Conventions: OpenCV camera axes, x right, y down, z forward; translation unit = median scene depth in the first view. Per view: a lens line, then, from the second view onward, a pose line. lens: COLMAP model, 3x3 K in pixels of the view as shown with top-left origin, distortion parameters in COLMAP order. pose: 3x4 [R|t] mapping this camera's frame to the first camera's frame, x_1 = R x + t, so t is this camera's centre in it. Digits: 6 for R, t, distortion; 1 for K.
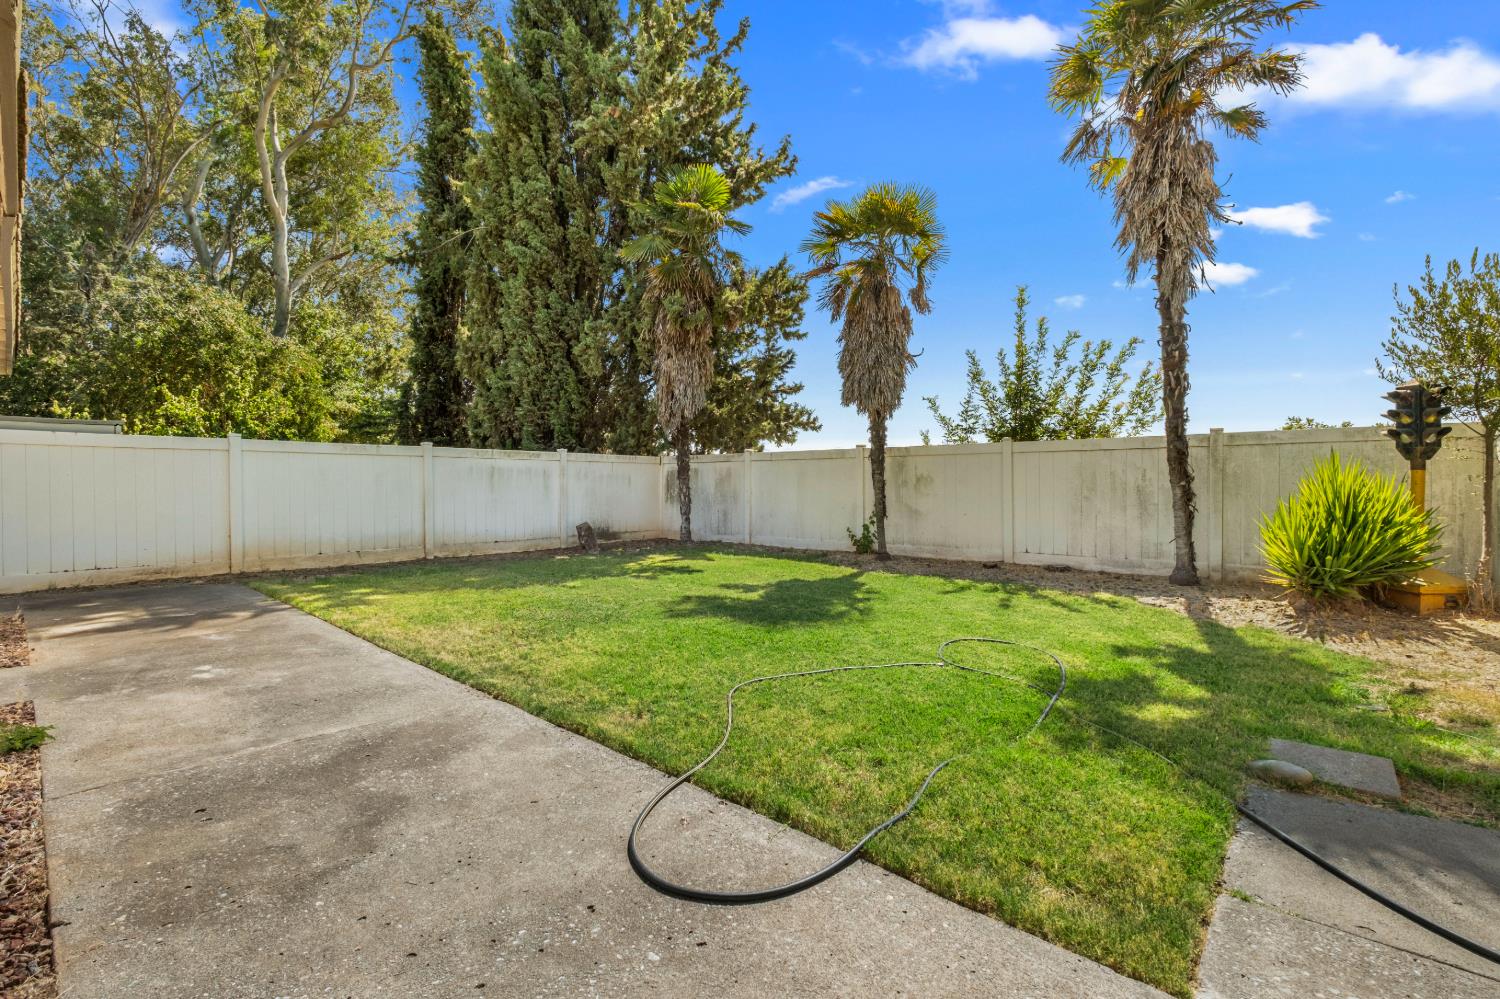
lens RADIAL K [[646.6, 0, 748.1], [0, 646.6, 486.5], [0, 0, 1]] dist [-0.001913, 0.000017]
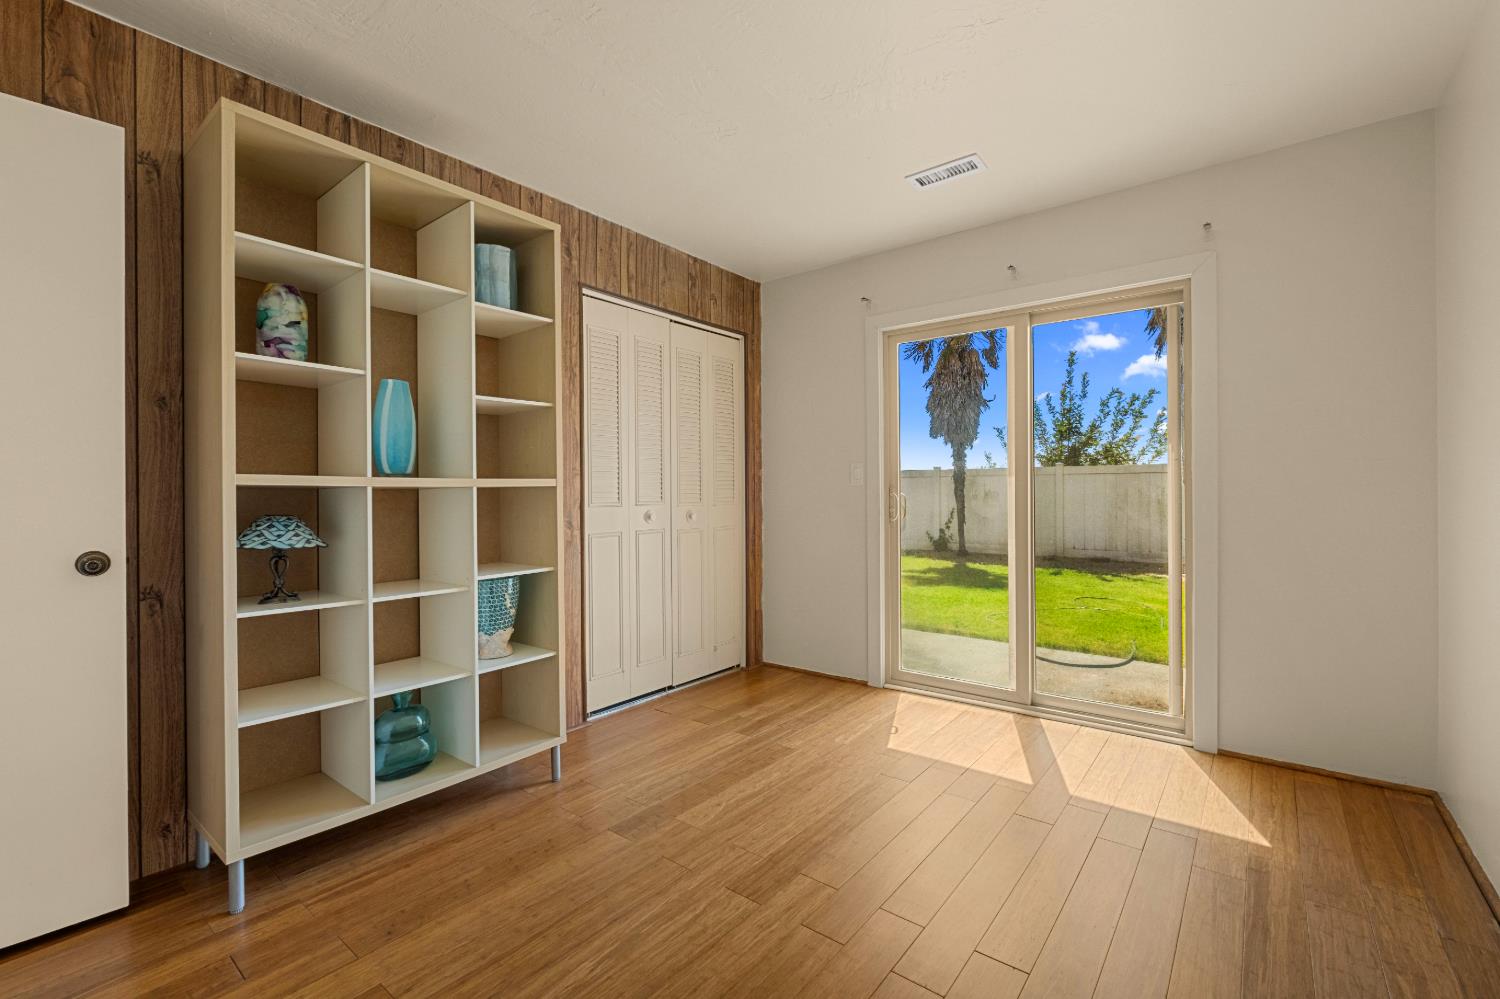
lens RADIAL K [[646.6, 0, 751.2], [0, 646.6, 504.2], [0, 0, 1]] dist [-0.001913, 0.000017]
pose [[0.999253, -0.002363, 0.038570, -0.278638], [0.001751, 0.999872, 0.015894, -0.012855], [-0.038603, -0.015814, 0.999129, -0.303739]]
